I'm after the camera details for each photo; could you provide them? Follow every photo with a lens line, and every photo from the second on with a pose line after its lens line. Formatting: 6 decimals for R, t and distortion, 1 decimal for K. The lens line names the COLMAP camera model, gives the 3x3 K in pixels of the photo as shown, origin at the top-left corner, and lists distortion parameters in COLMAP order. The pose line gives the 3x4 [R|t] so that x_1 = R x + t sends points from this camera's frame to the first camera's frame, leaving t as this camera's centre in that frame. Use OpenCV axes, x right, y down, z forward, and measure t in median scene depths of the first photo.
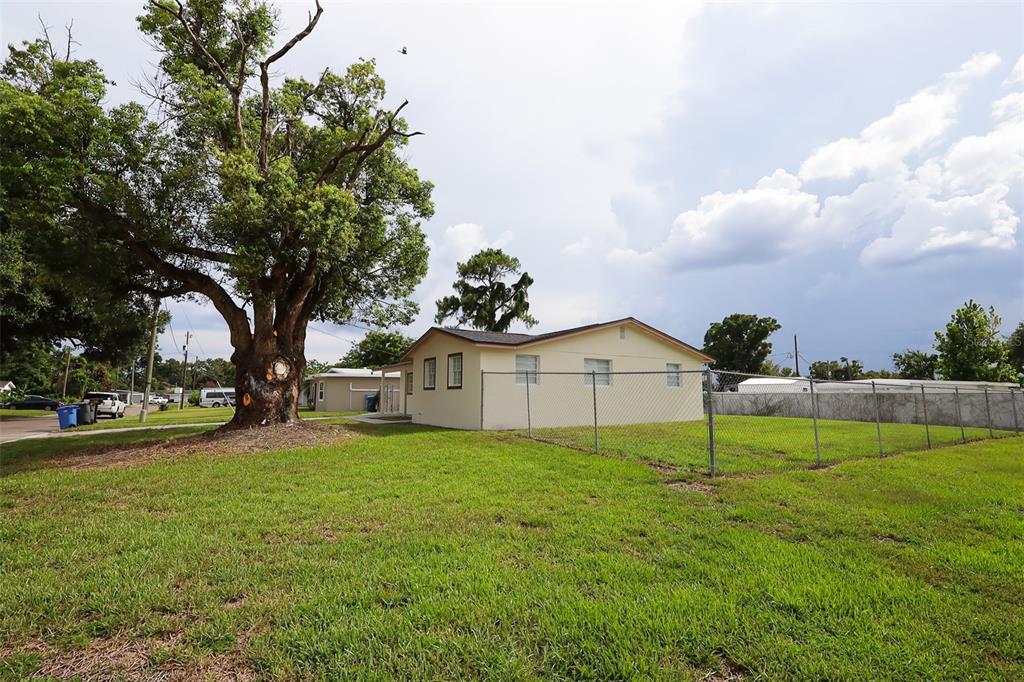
lens RADIAL K [[474.3, 0, 512.0], [0, 474.3, 341.0], [0, 0, 1]] dist [-0.001236, -0.000365]
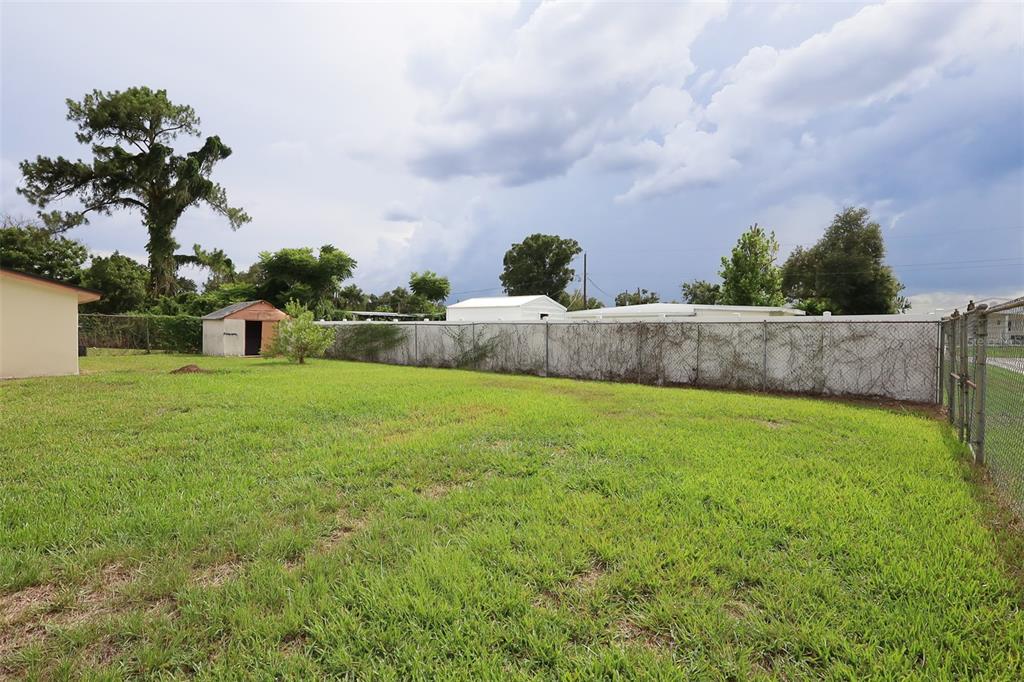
lens RADIAL K [[474.3, 0, 512.0], [0, 474.3, 341.0], [0, 0, 1]] dist [-0.001236, -0.000365]
pose [[0.946286, -0.012886, 0.323075, 0.202327], [-0.033998, 0.989701, 0.139054, 0.027001], [-0.321540, -0.142569, 0.936102, 0.238568]]
